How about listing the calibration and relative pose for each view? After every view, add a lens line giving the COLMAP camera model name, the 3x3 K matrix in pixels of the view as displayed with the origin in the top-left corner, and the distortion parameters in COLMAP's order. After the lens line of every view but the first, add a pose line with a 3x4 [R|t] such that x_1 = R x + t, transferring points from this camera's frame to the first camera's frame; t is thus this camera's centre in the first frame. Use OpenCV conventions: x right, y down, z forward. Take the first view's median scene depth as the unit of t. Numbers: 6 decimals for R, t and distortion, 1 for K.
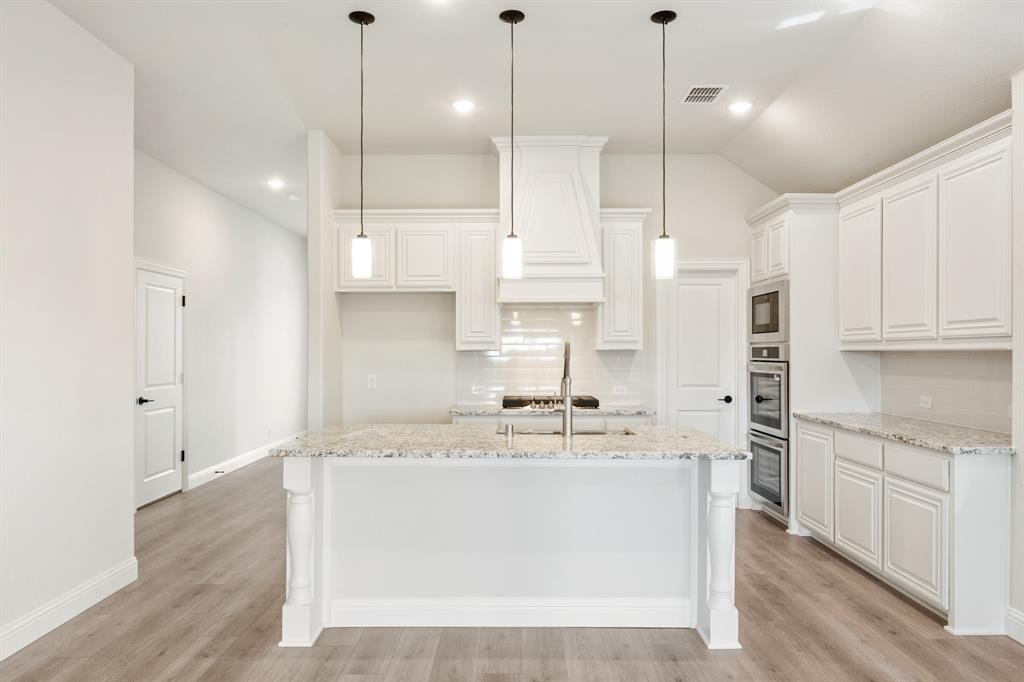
lens RADIAL K [[686.2, 0, 510.0], [0, 686.2, 350.1], [0, 0, 1]] dist [-0.001041, -0.001237]
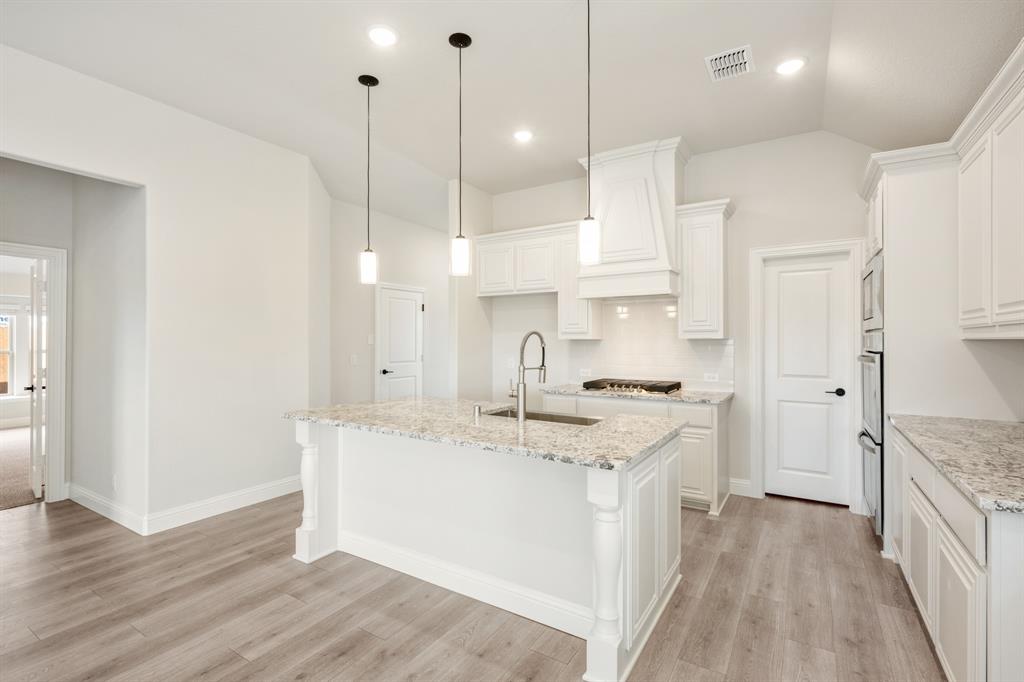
lens RADIAL K [[470.3, 0, 514.0], [0, 470.3, 338.7], [0, 0, 1]] dist [-0.001596, -0.000086]
pose [[0.850894, -0.002303, -0.525332, 0.341197], [0.001339, 0.999997, -0.002214, 0.000448], [0.525336, 0.001180, 0.850894, 0.283252]]
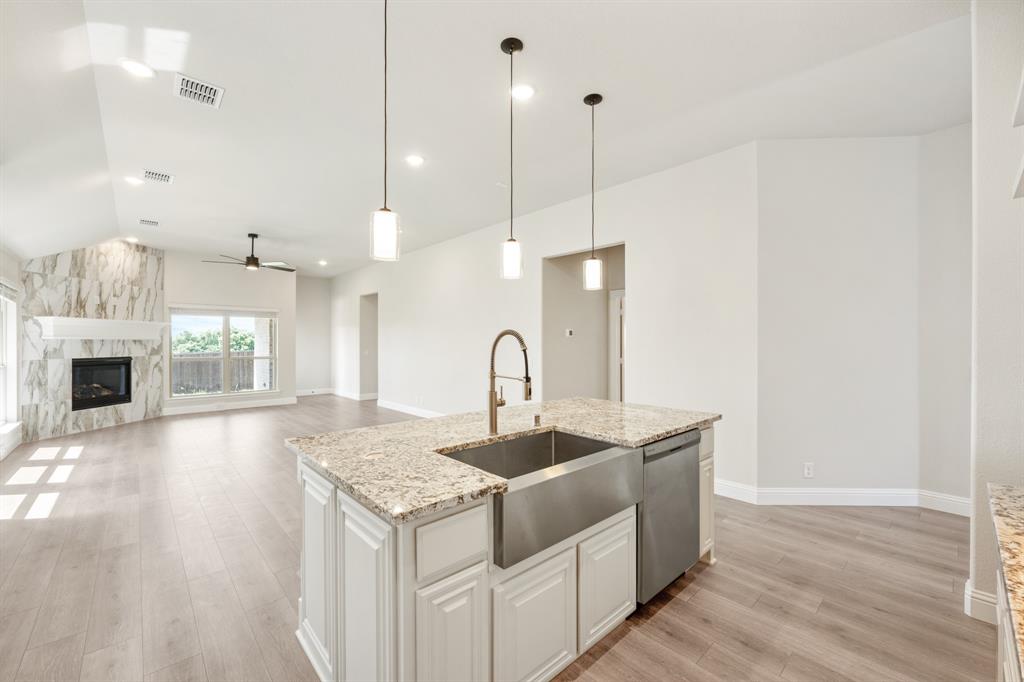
lens RADIAL K [[413.9, 0, 511.6], [0, 413.9, 343.1], [0, 0, 1]] dist [0.001215, 0.000832]
pose [[-0.737414, 0.001014, -0.675441, 0.331332], [0.002176, 0.999997, -0.000874, 0.002526], [0.675438, -0.002114, -0.737414, 1.072944]]
